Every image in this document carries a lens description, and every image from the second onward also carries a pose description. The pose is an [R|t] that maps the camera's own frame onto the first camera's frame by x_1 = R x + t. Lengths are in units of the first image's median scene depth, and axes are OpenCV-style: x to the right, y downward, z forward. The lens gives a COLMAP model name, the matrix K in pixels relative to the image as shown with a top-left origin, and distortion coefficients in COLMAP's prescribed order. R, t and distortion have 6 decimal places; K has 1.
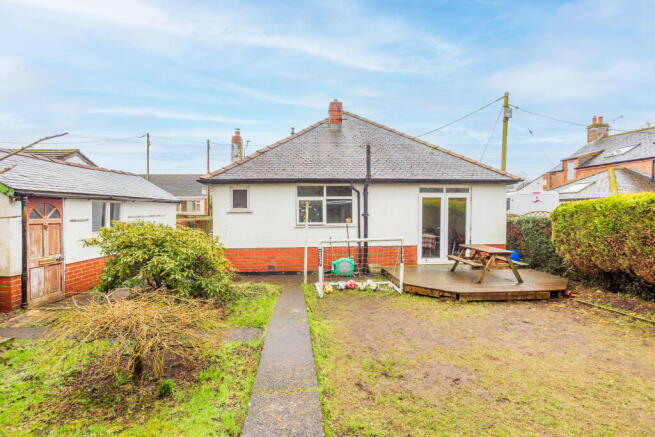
lens RADIAL K [[319.6, 0, 325.6], [0, 319.6, 217.6], [0, 0, 1]] dist [-0.048733, 0.029804]
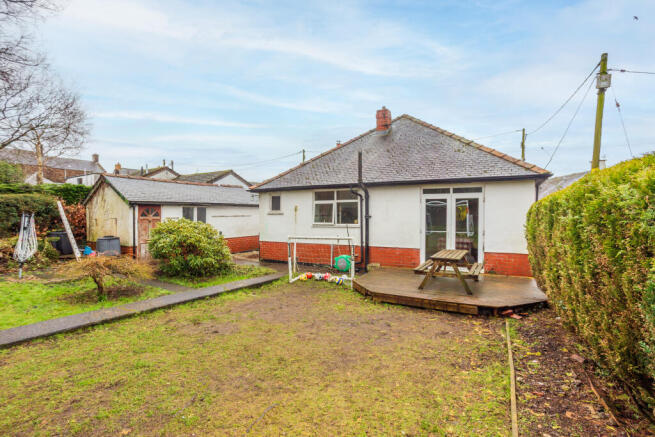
lens RADIAL K [[319.6, 0, 325.6], [0, 319.6, 217.6], [0, 0, 1]] dist [-0.048733, 0.029804]
pose [[0.834249, 0.010255, -0.551293, 0.597149], [-0.014180, 0.999895, -0.002859, -0.000127], [0.551206, 0.010202, 0.834307, 0.031894]]
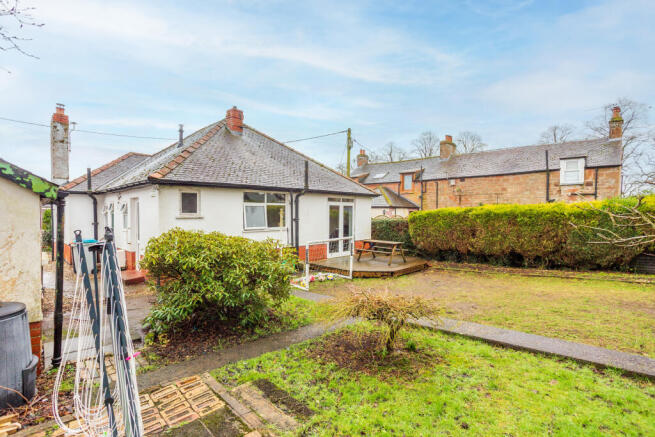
lens RADIAL K [[322.4, 0, 330.8], [0, 322.4, 205.5], [0, 0, 1]] dist [-0.000723, 0.000345]
pose [[0.735329, 0.020630, 0.677397, -0.579528], [0.011479, 0.999014, -0.042886, -0.007786], [-0.677613, 0.039312, 0.734367, 0.049356]]
